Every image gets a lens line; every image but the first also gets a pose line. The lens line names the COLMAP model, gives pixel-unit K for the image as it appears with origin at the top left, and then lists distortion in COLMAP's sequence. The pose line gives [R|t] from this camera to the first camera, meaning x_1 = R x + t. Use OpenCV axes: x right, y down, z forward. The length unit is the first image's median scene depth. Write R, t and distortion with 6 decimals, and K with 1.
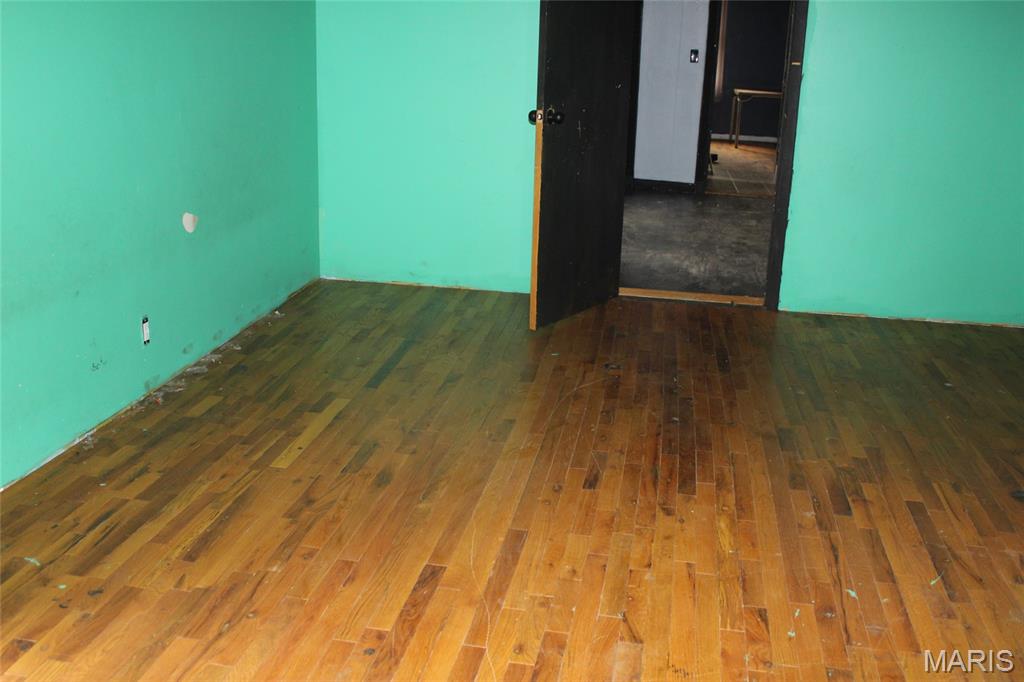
lens RADIAL K [[1000.7, 0, 512.0], [0, 1000.7, 341.0], [0, 0, 1]] dist [-0.132513, 0.134845]
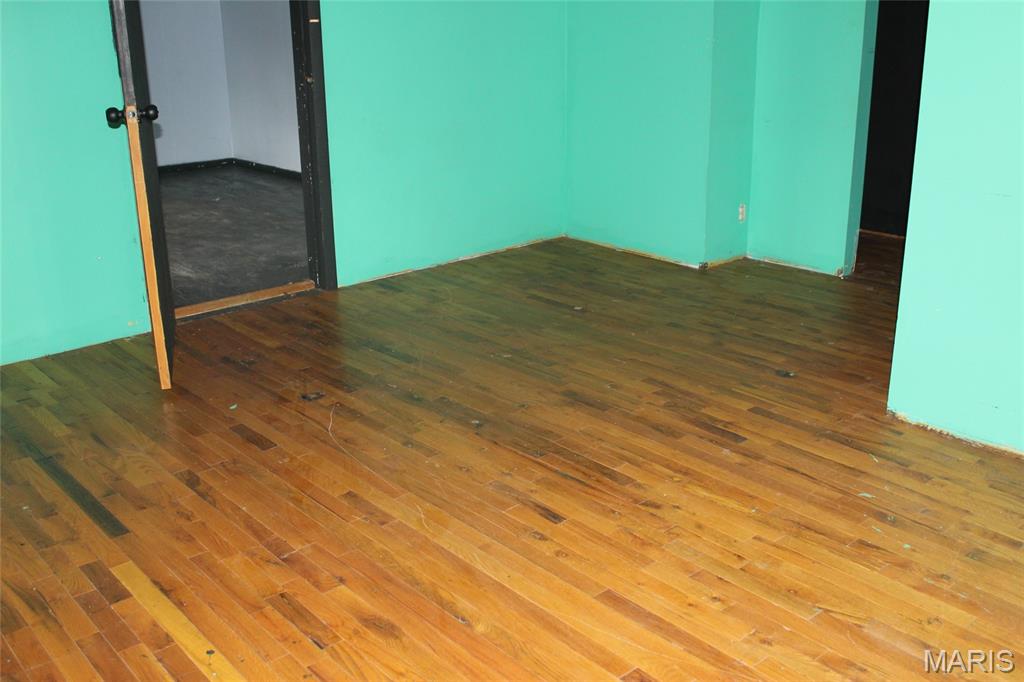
lens RADIAL K [[1000.7, 0, 512.0], [0, 1000.7, 341.0], [0, 0, 1]] dist [-0.132513, 0.134845]
pose [[0.637992, -0.288526, 0.713947, -0.490424], [0.257519, 0.953712, 0.155299, -0.137754], [-0.725707, 0.084775, 0.682761, 0.397692]]
